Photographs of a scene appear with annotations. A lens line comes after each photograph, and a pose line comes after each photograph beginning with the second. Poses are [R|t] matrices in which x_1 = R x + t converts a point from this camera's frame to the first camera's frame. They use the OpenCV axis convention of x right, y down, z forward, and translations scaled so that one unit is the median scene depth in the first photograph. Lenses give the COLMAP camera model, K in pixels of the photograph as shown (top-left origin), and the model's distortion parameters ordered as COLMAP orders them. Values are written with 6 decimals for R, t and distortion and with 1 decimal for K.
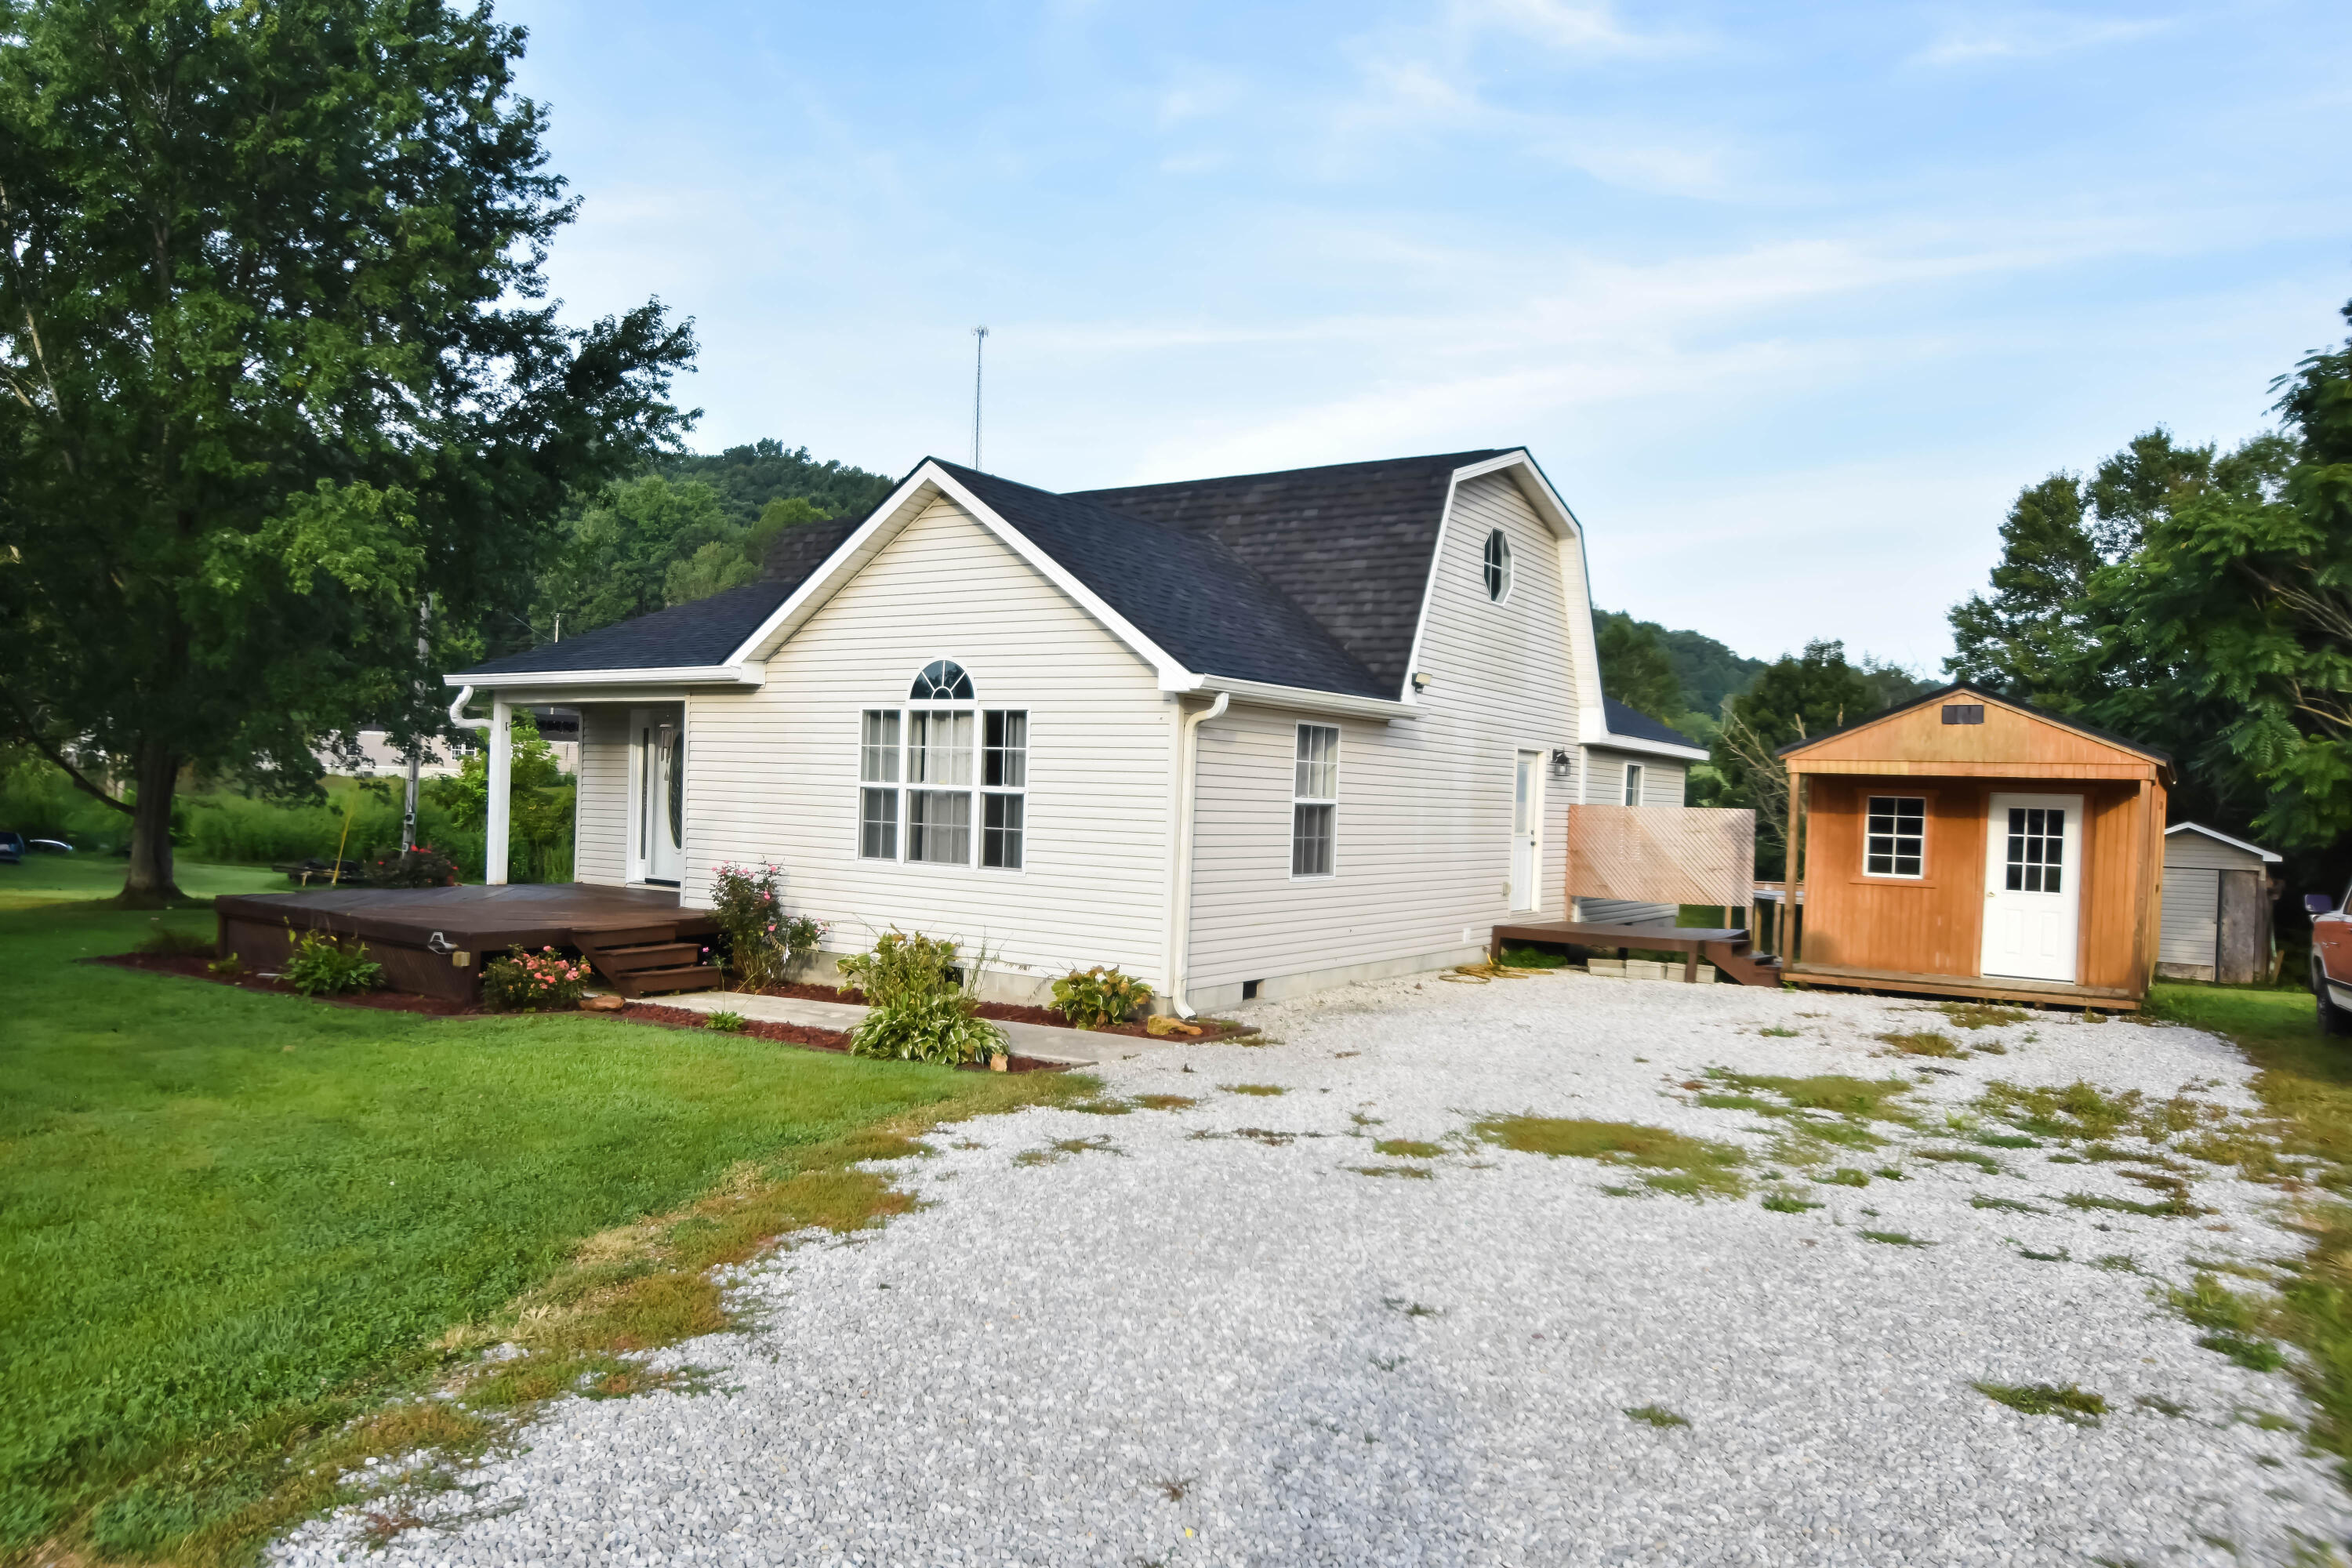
lens RADIAL K [[1557.4, 0, 1176.0], [0, 1557.4, 784.0], [0, 0, 1]] dist [-0.053711, -0.002538]
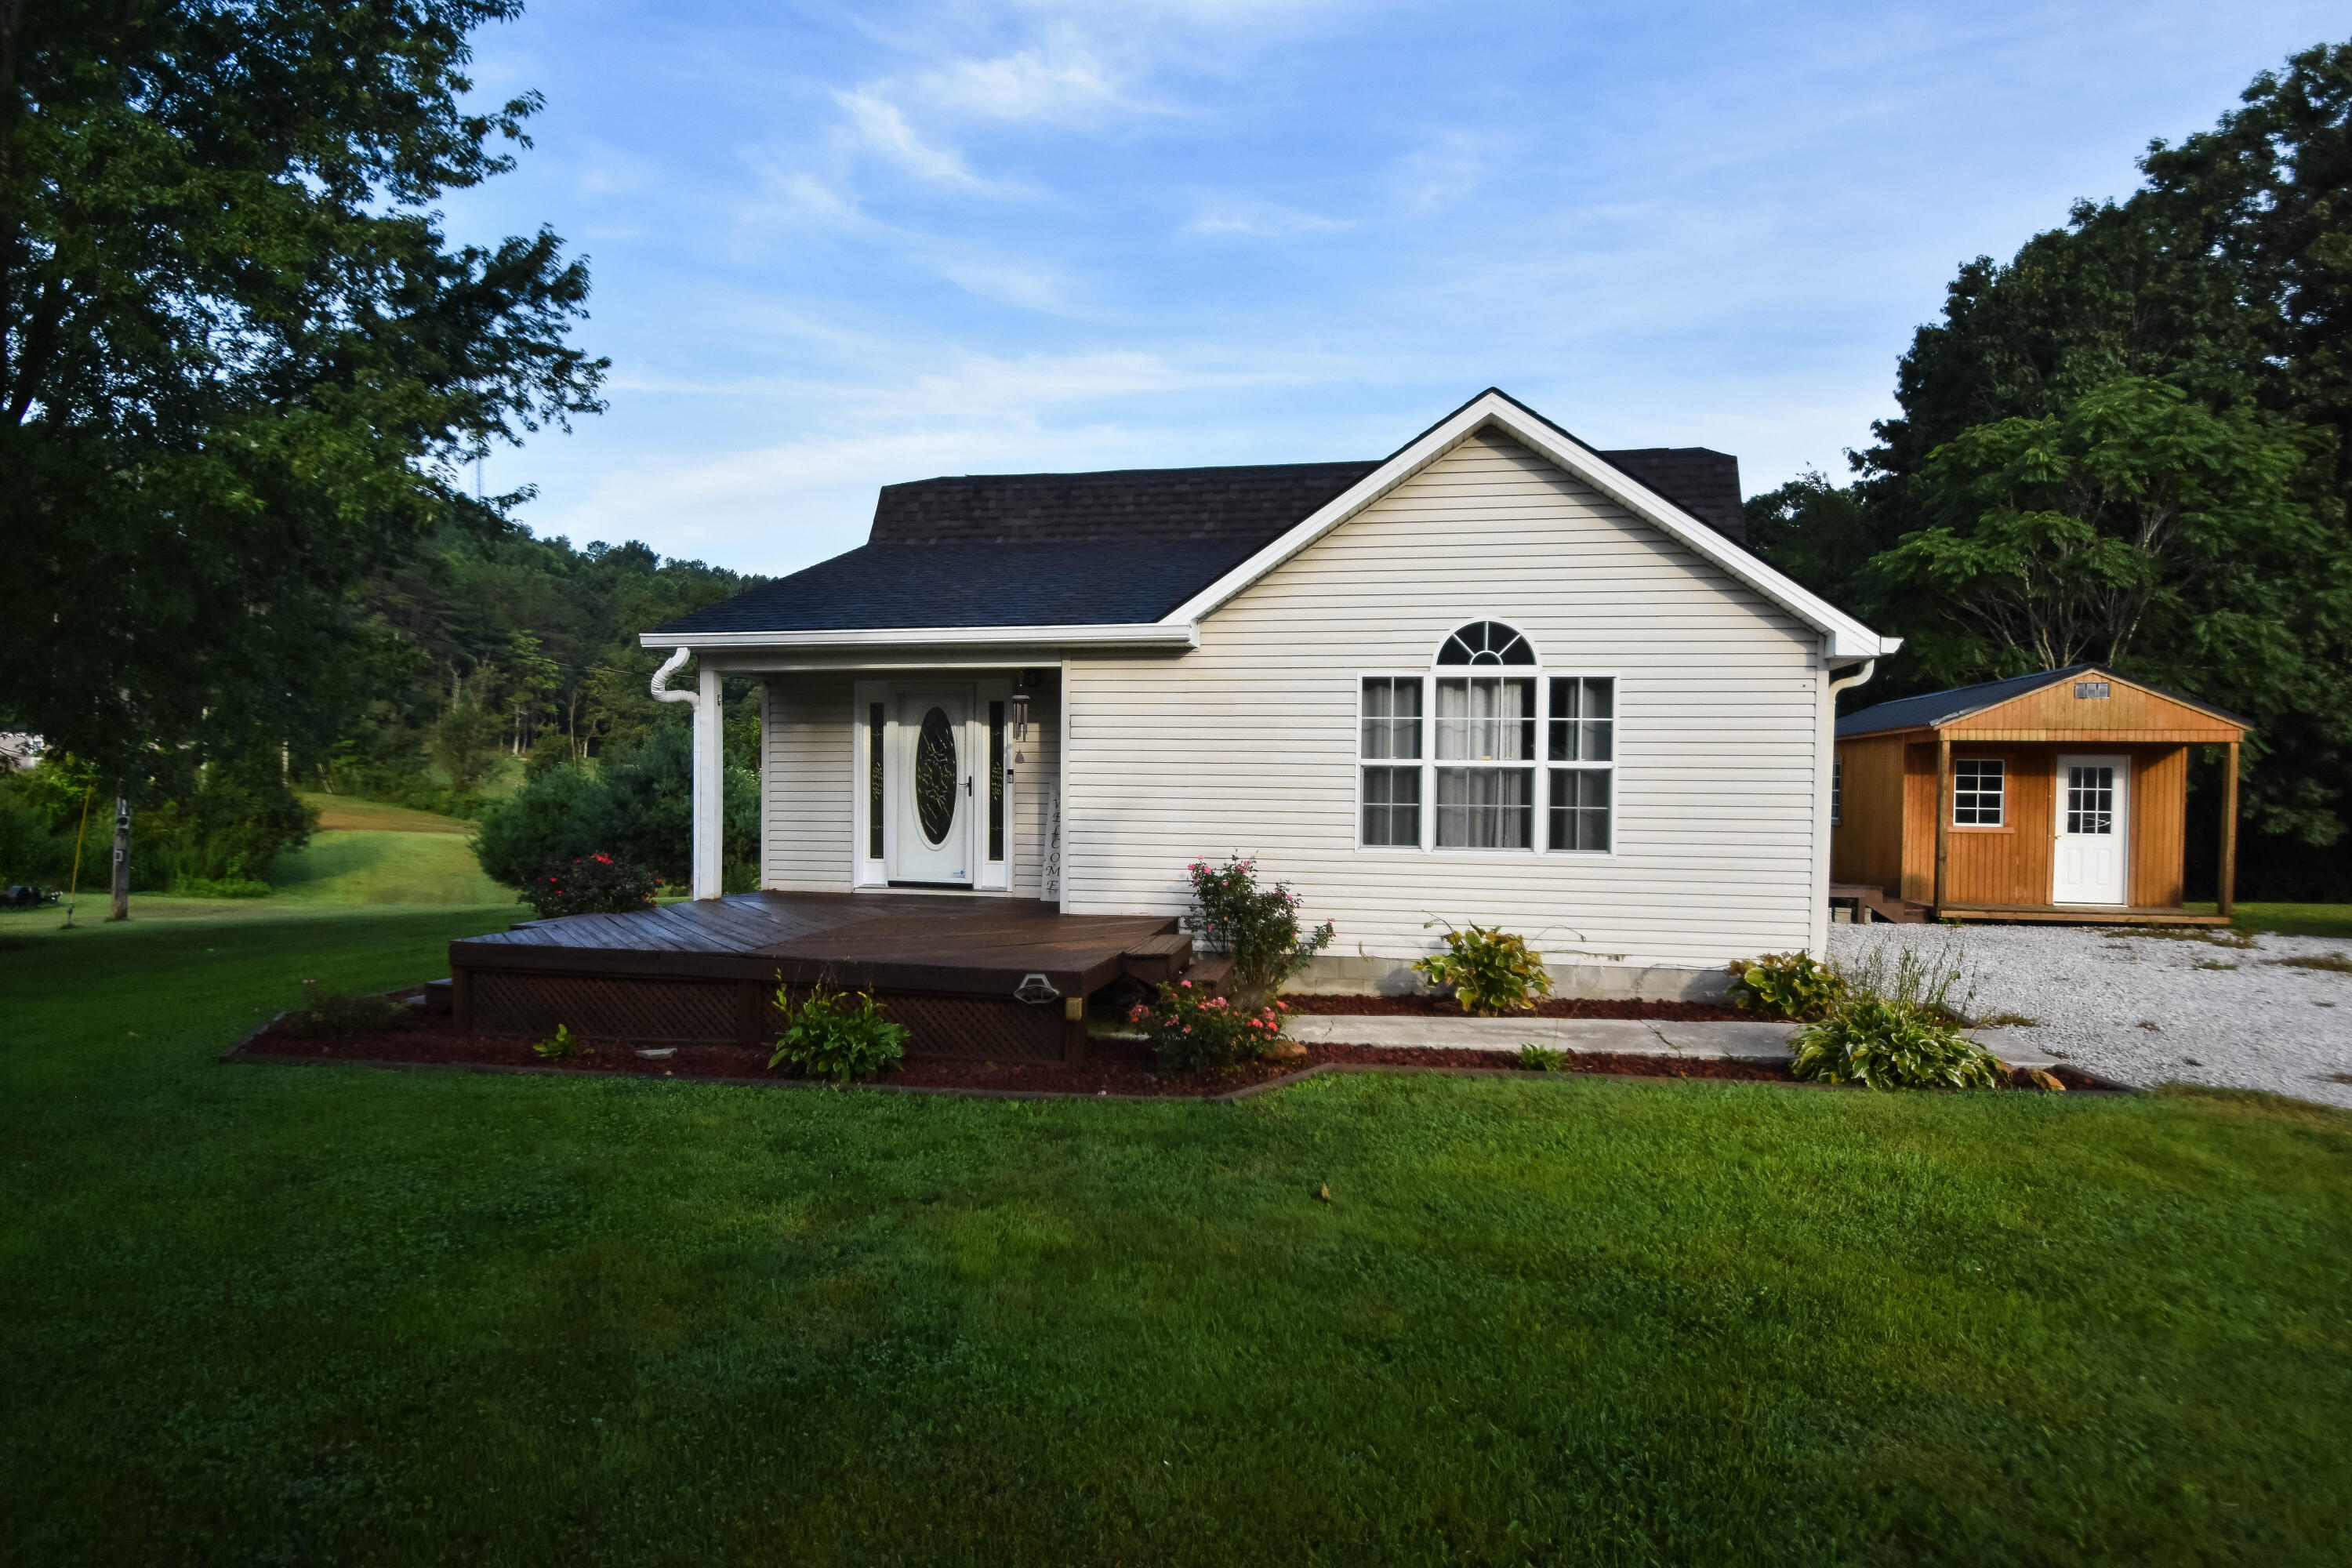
lens RADIAL K [[1269.4, 0, 1176.0], [0, 1269.4, 784.0], [0, 0, 1]] dist [-0.029600, 0.000159]
pose [[0.926274, -0.023259, 0.376131, -0.533175], [0.017190, 0.999662, 0.019484, -0.003037], [-0.376458, -0.011582, 0.926361, 0.354183]]
